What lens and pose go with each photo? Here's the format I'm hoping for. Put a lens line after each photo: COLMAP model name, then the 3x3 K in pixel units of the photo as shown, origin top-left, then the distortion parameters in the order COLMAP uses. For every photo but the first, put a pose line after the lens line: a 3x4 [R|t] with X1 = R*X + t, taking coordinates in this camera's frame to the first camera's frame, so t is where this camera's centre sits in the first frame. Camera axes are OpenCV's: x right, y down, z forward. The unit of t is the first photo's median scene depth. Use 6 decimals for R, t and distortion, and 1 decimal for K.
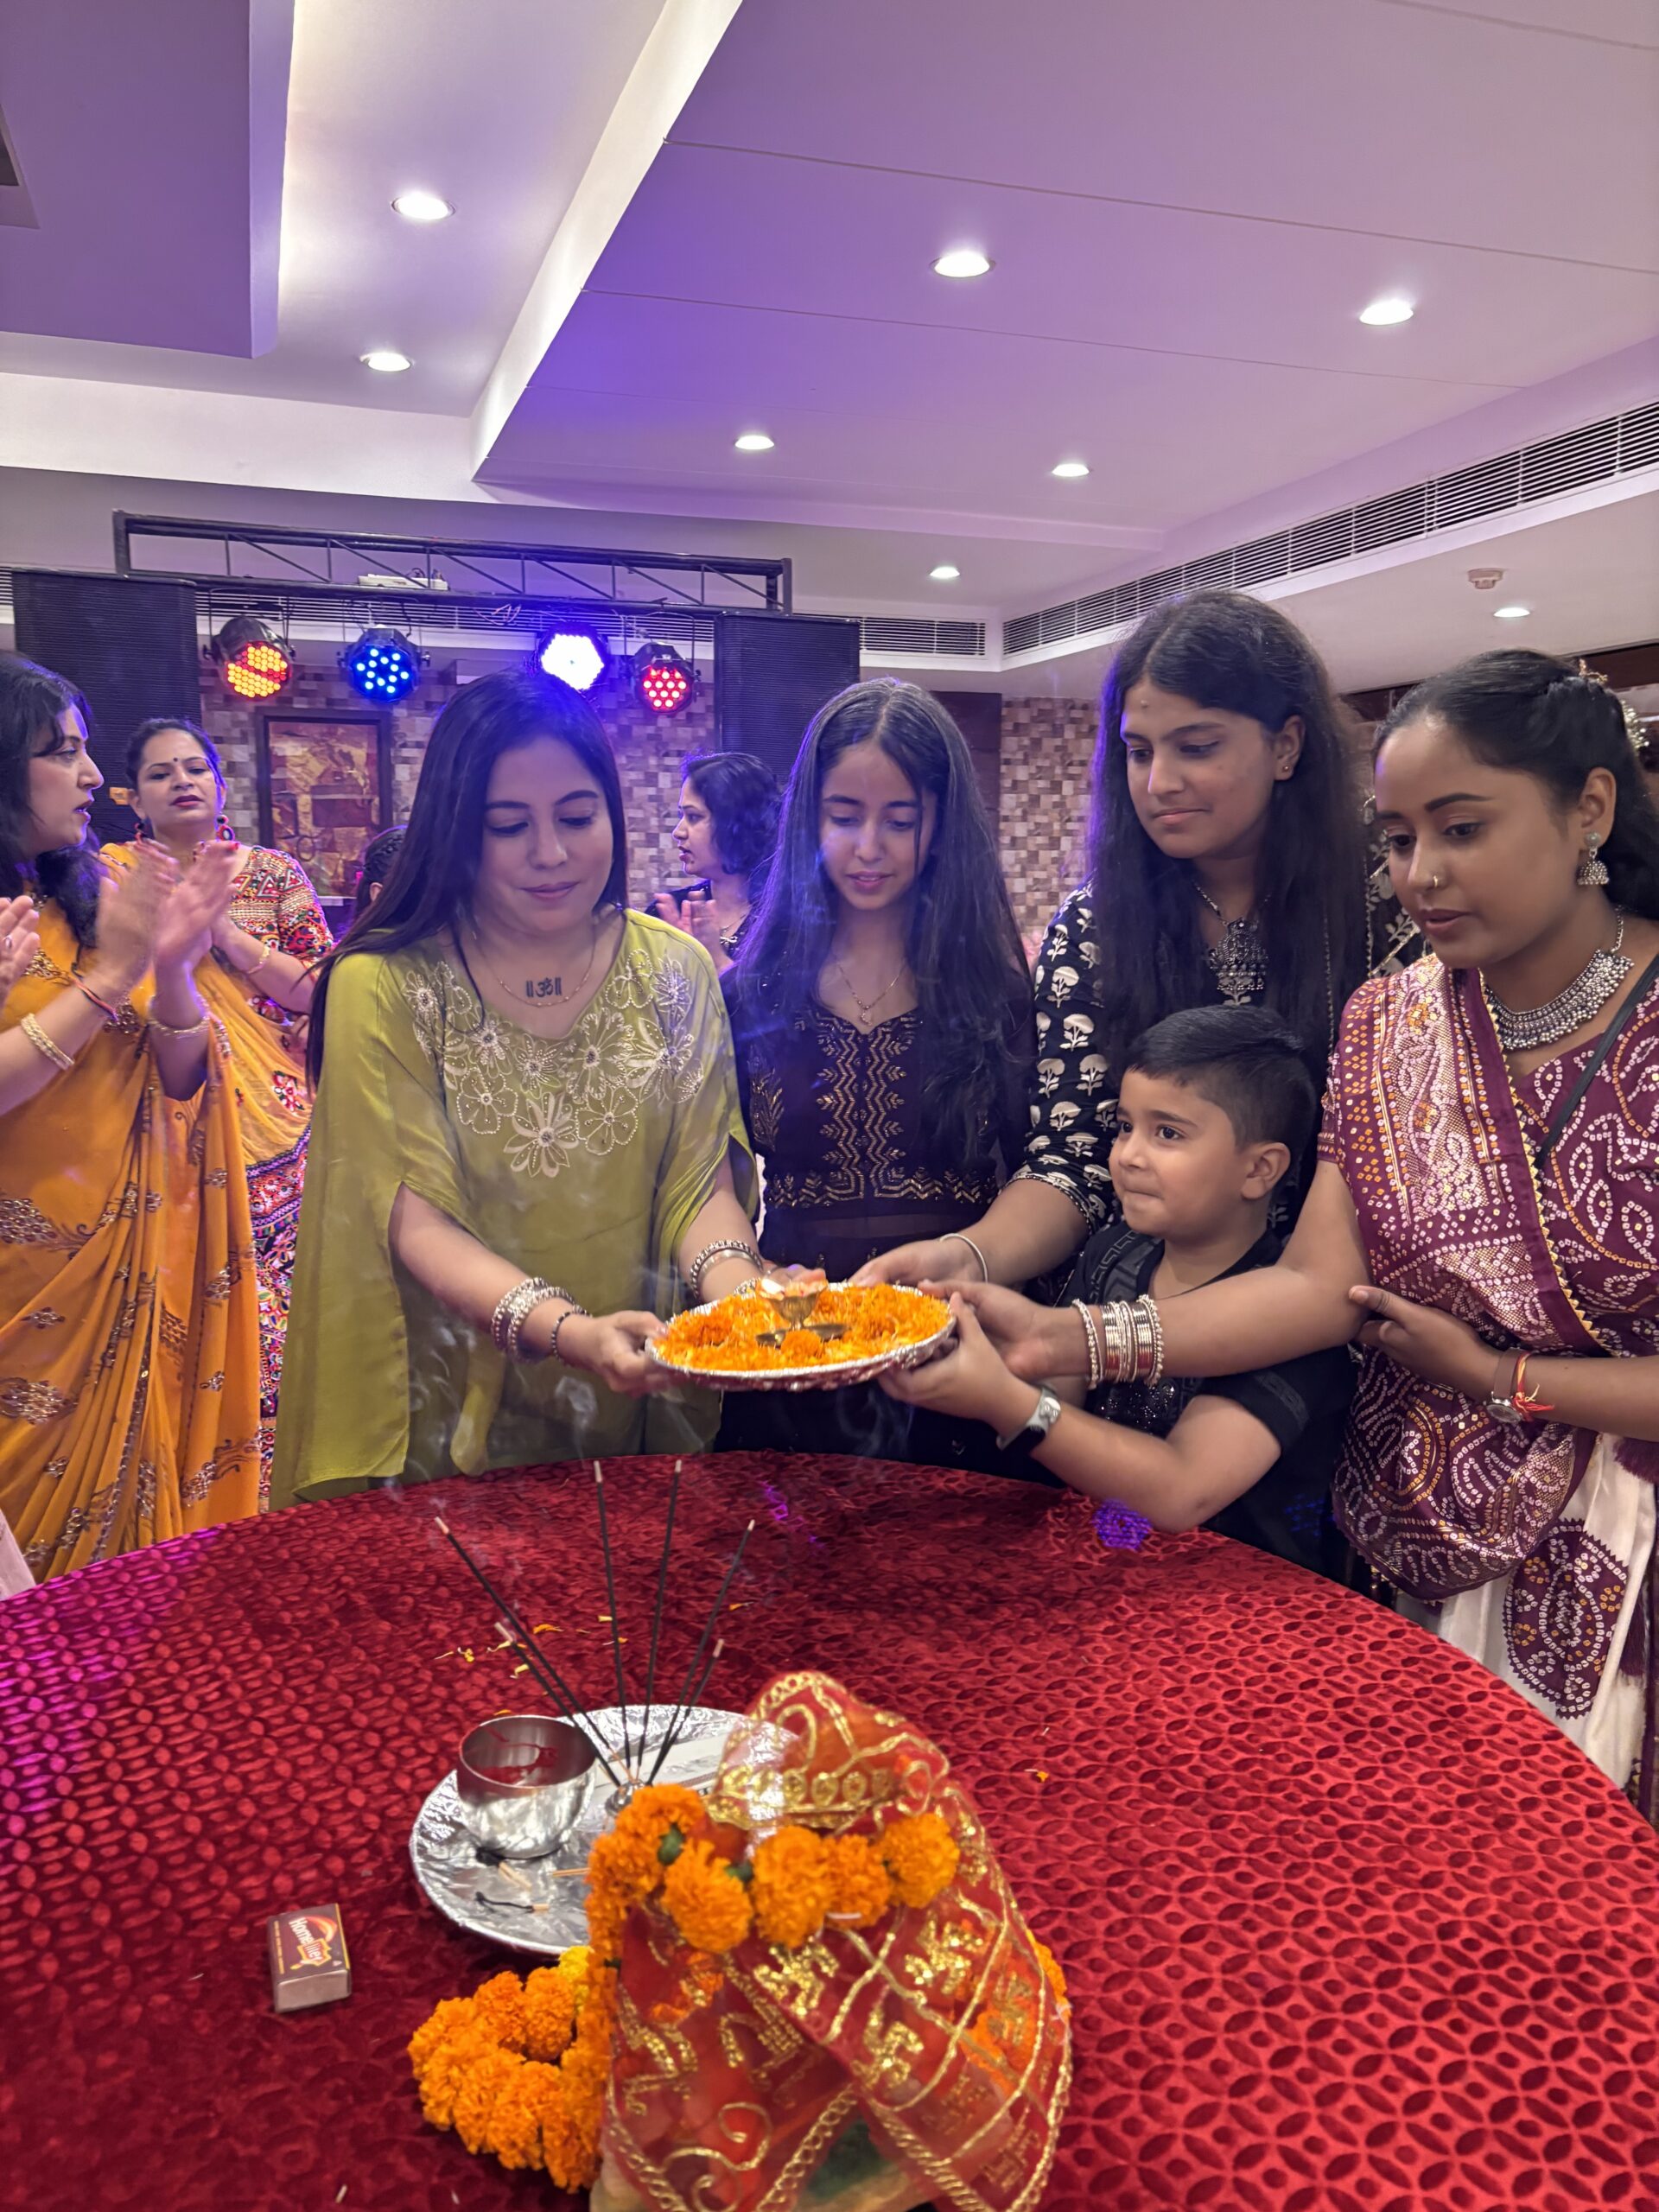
lens RADIAL K [[1668.5, 0, 845.5], [0, 1668.5, 1083.1], [0, 0, 1]] dist [0.035021, -0.045488]
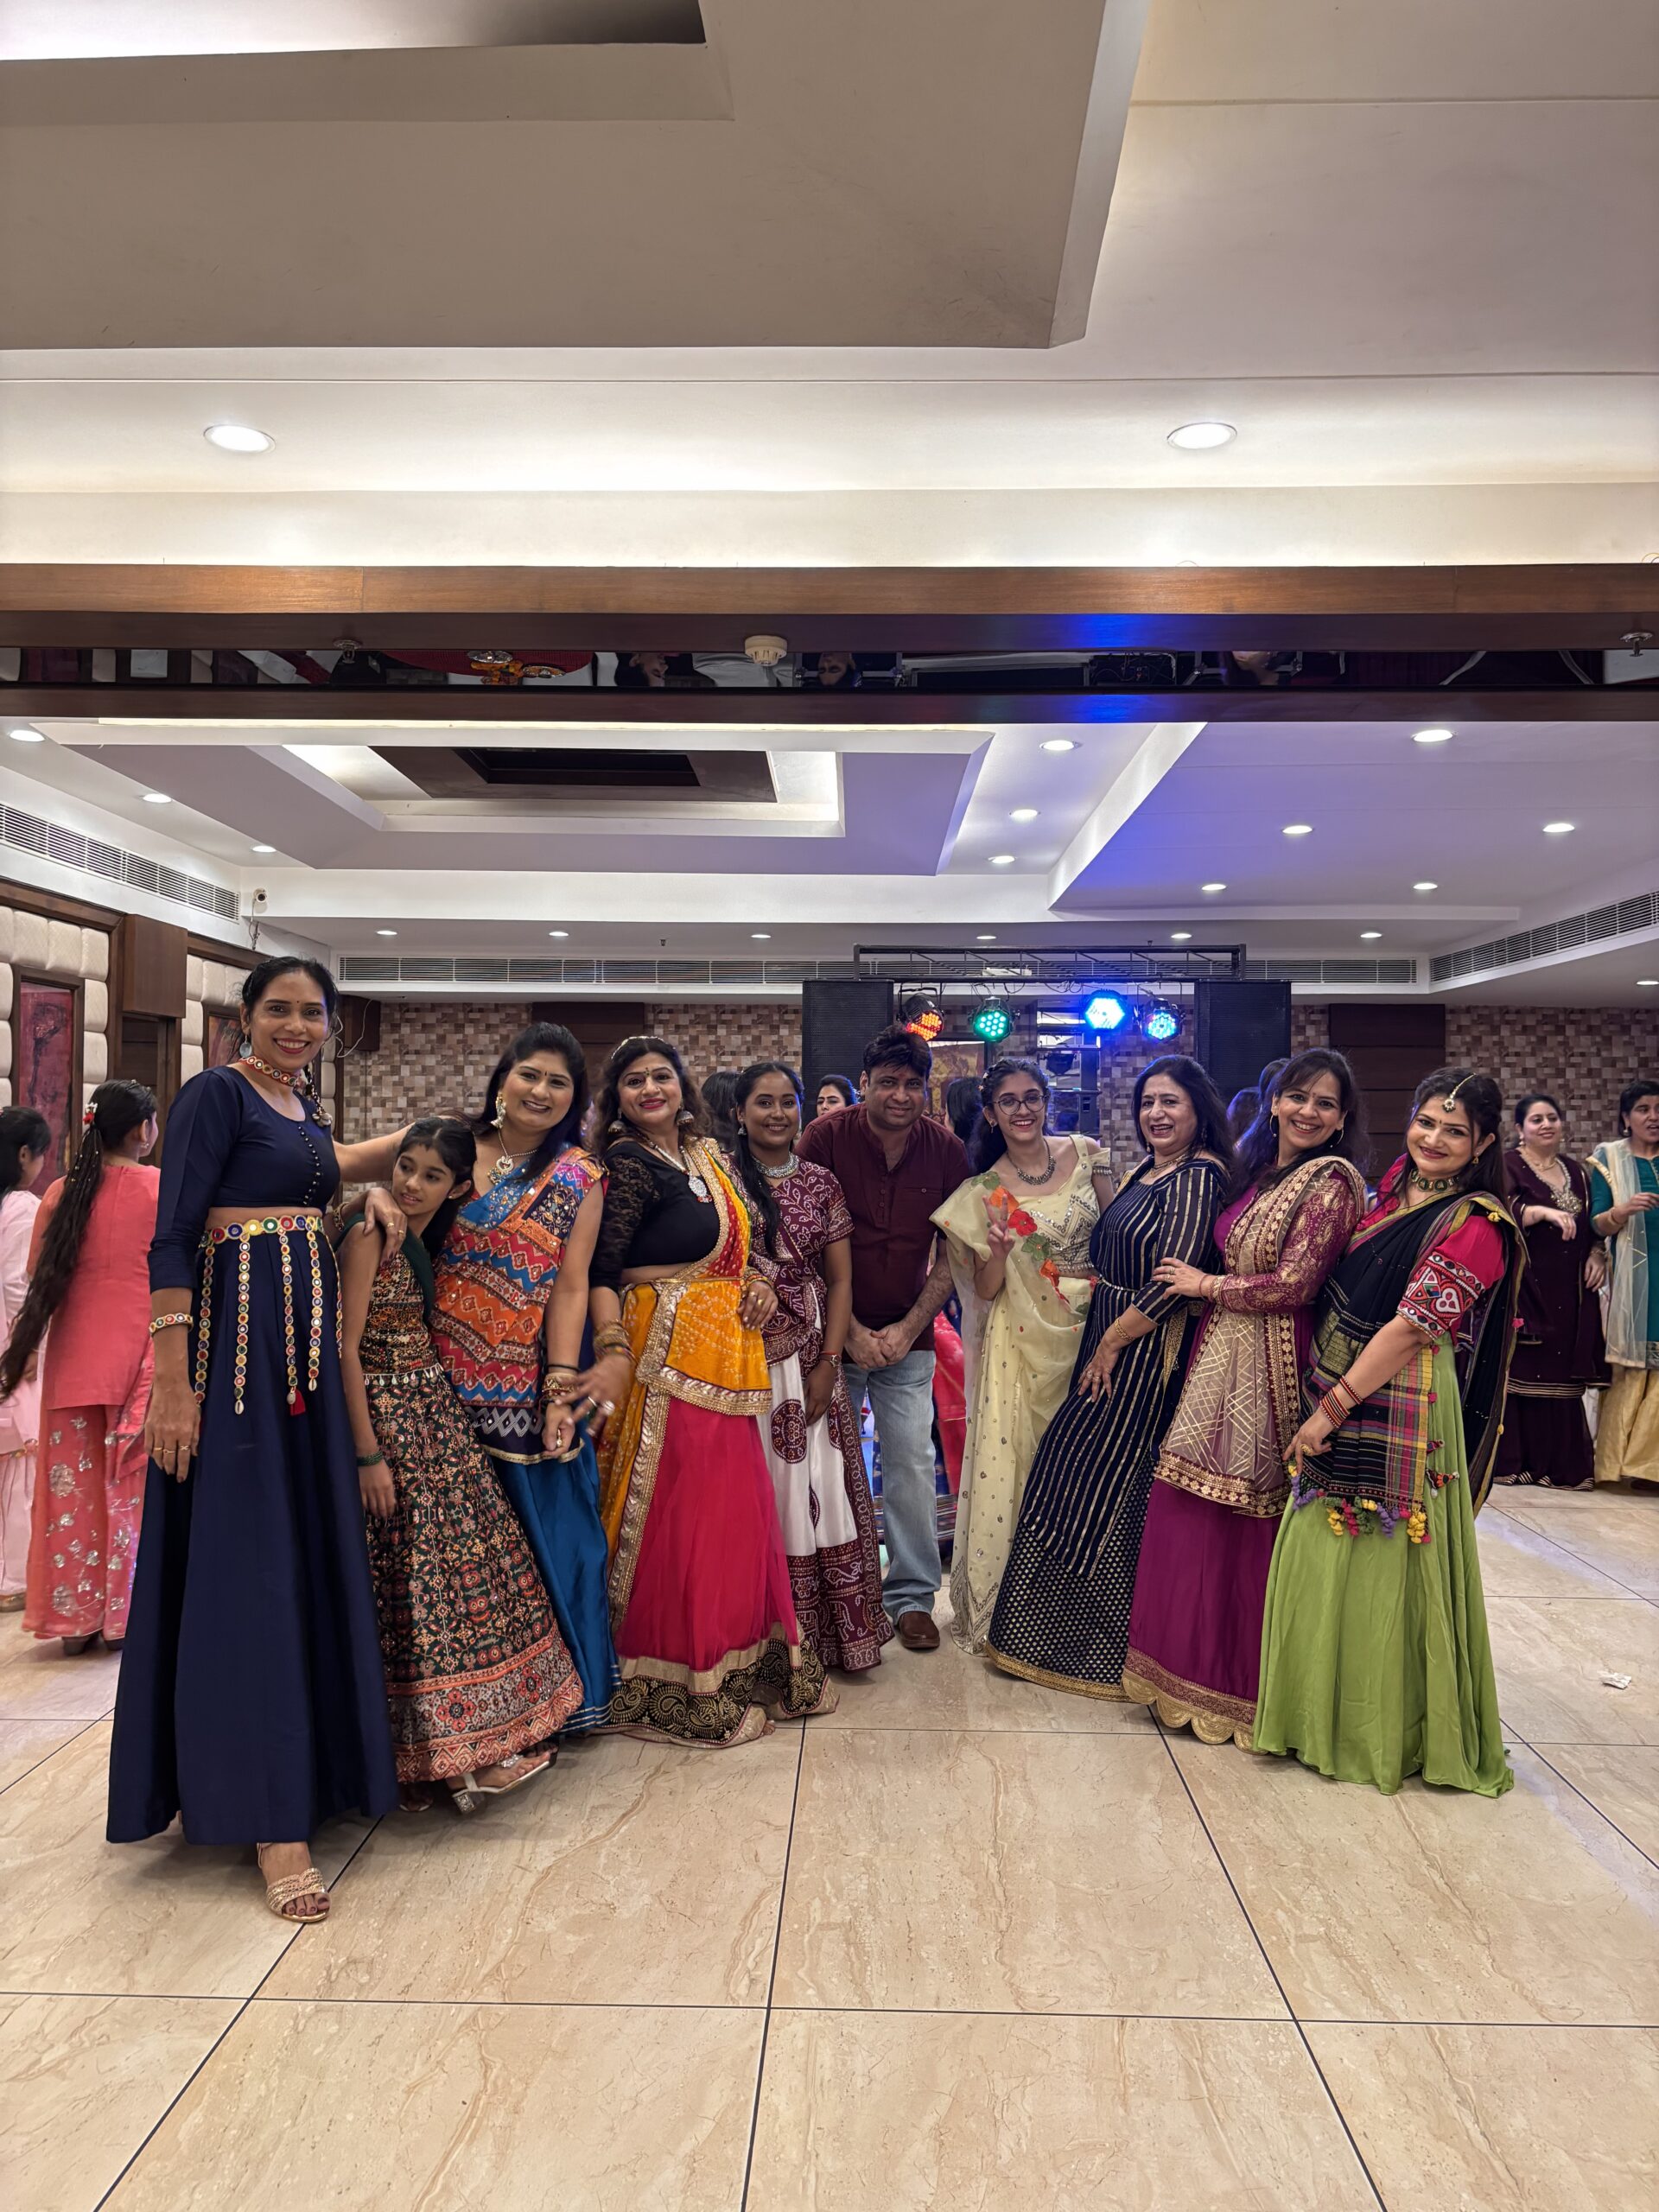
lens RADIAL K [[1668.5, 0, 812.2], [0, 1668.5, 1087.0], [0, 0, 1]] dist [0.035021, -0.045488]
pose [[0.934659, -0.008537, -0.355443, 0.158352], [-0.046088, 0.988368, -0.144931, 0.076847], [0.352546, 0.151843, 0.923393, -0.641160]]
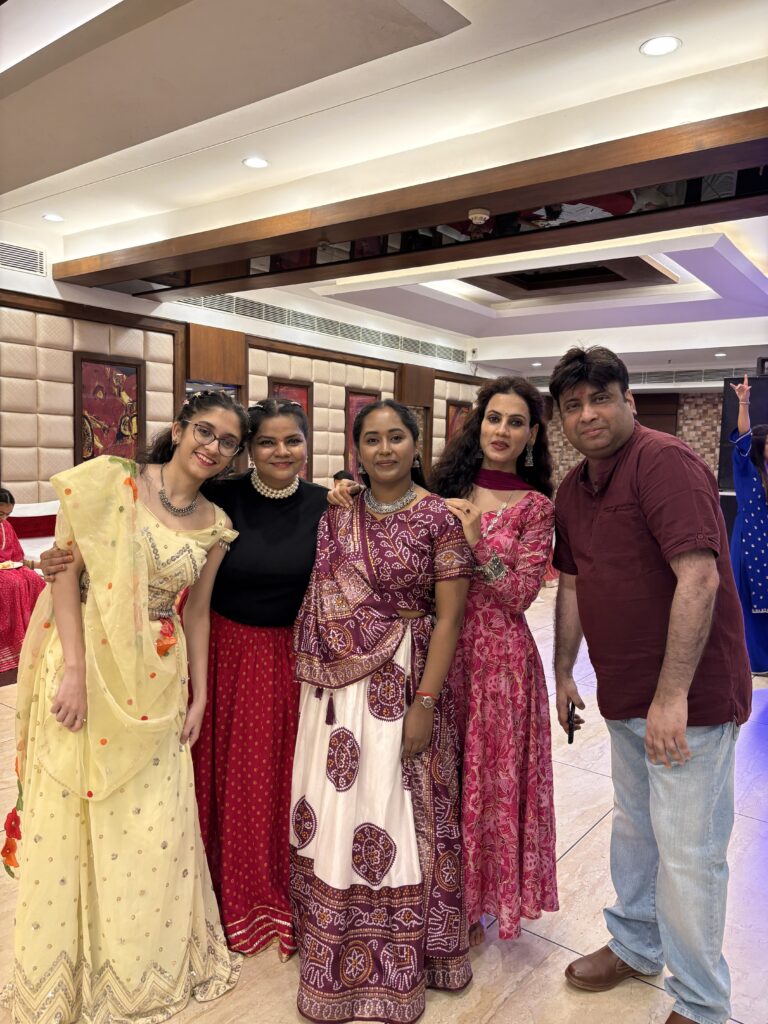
lens RADIAL K [[772.4, 0, 376.0], [0, 772.4, 514.8], [0, 0, 1]] dist [0.035021, -0.045488]
pose [[0.556628, 0.074061, -0.827454, 0.420634], [-0.123256, 0.992357, 0.005906, 0.052530], [0.821567, 0.098701, 0.561503, -0.433040]]
